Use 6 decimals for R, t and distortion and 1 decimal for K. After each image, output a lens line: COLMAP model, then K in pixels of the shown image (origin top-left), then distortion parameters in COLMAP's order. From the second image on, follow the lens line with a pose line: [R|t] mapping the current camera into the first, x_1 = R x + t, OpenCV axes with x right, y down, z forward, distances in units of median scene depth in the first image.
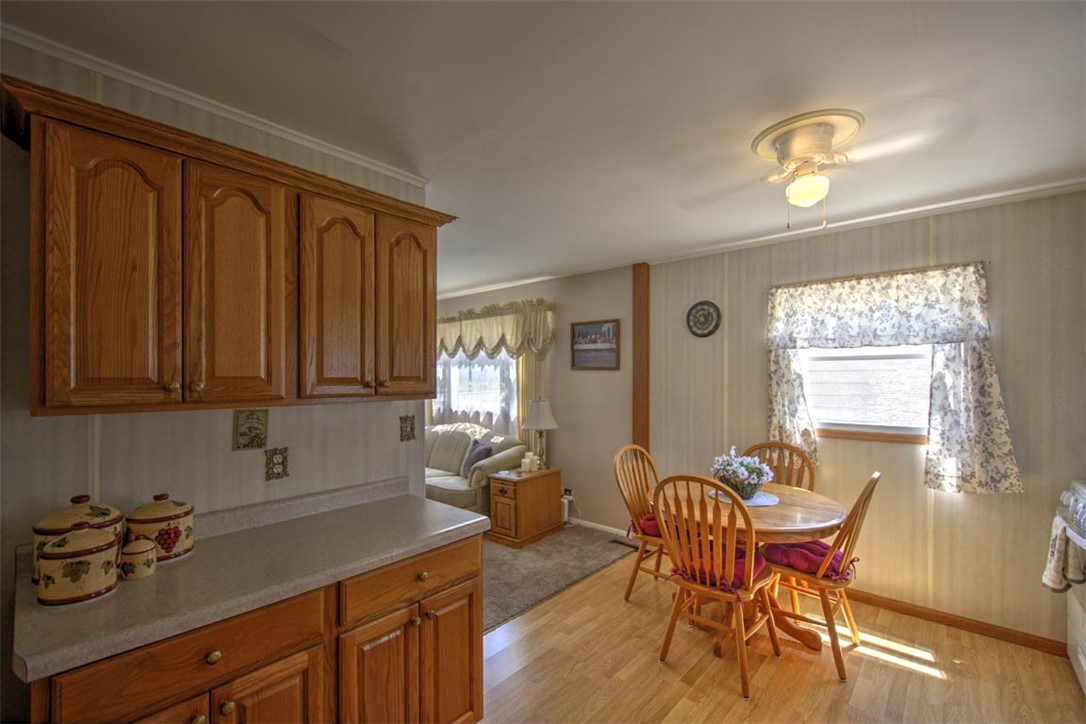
lens RADIAL K [[464.1, 0, 543.0], [0, 464.1, 362.0], [0, 0, 1]] dist [-0.000253, -0.000006]
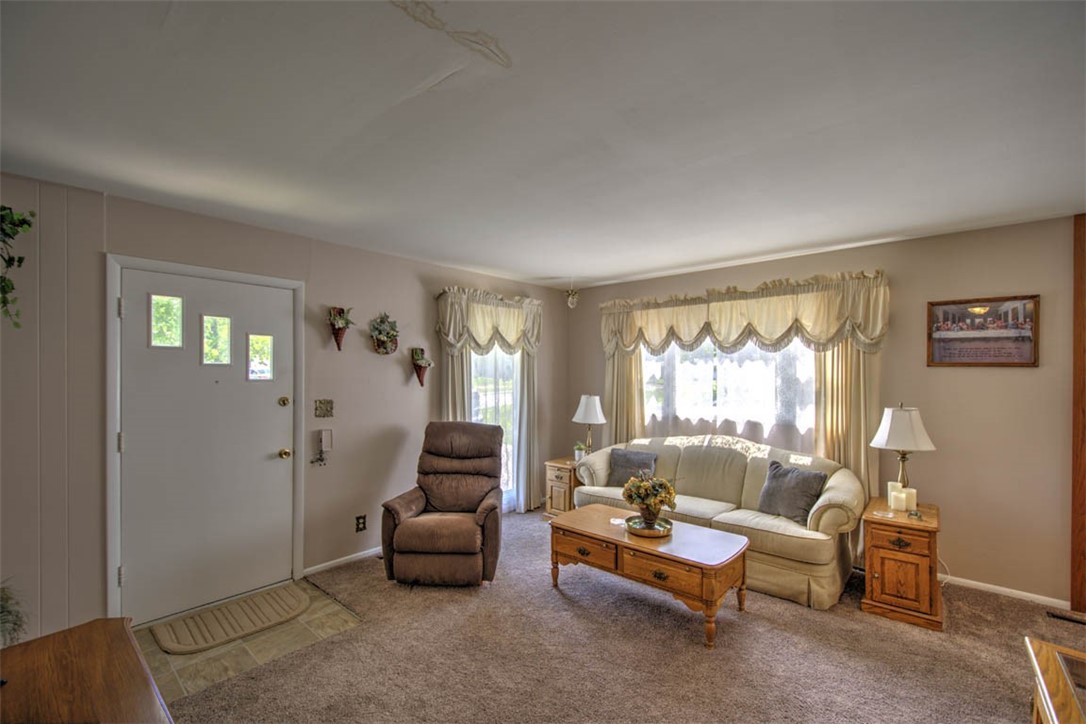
lens RADIAL K [[461.9, 0, 543.0], [0, 461.9, 362.0], [0, 0, 1]] dist [0.021197, 0.000079]
pose [[0.999673, 0.002676, 0.025450, -0.533425], [-0.002901, 0.999957, 0.008834, 0.004517], [-0.025425, -0.008905, 0.999637, 0.270697]]
